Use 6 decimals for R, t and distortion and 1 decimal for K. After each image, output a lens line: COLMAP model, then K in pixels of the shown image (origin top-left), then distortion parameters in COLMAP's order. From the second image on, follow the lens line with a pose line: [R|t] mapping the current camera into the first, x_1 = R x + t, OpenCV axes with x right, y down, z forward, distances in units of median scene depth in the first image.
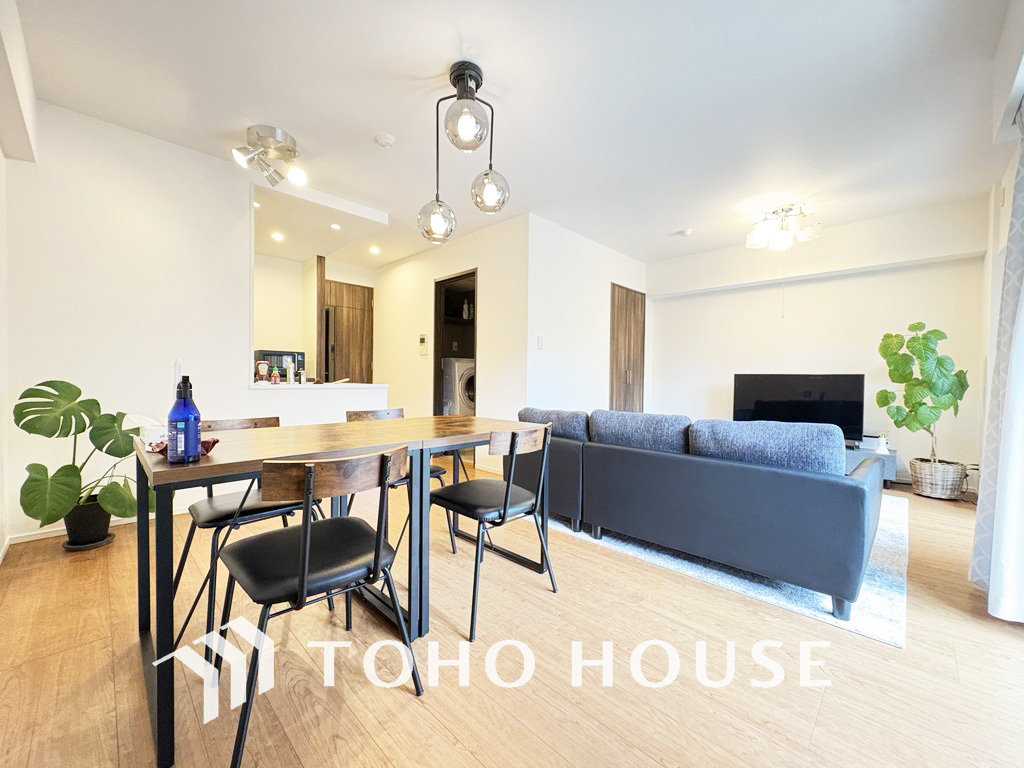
lens RADIAL K [[408.1, 0, 510.3], [0, 408.1, 385.9], [0, 0, 1]] dist [0.000800, 0.000353]
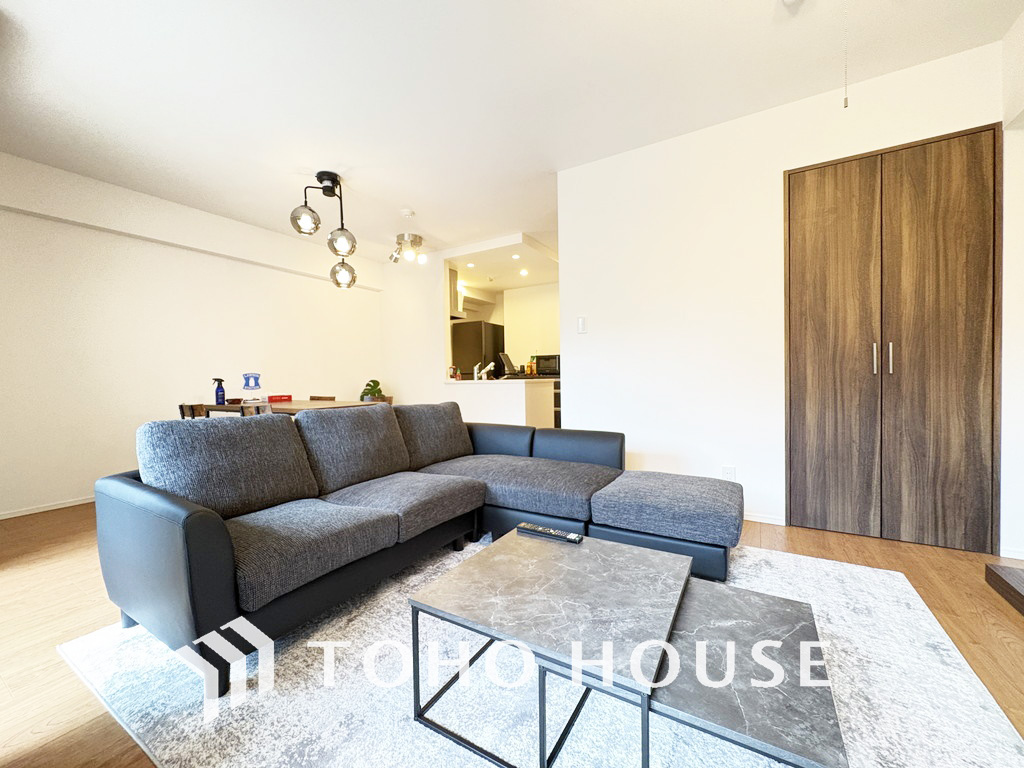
lens RADIAL K [[408.1, 0, 511.0], [0, 408.1, 381.2], [0, 0, 1]] dist [0.000800, 0.000353]
pose [[0.234203, -0.002012, -0.972186, 0.873208], [0.004040, 0.999991, -0.001097, 0.000782], [0.972179, -0.003671, 0.234209, 0.734134]]
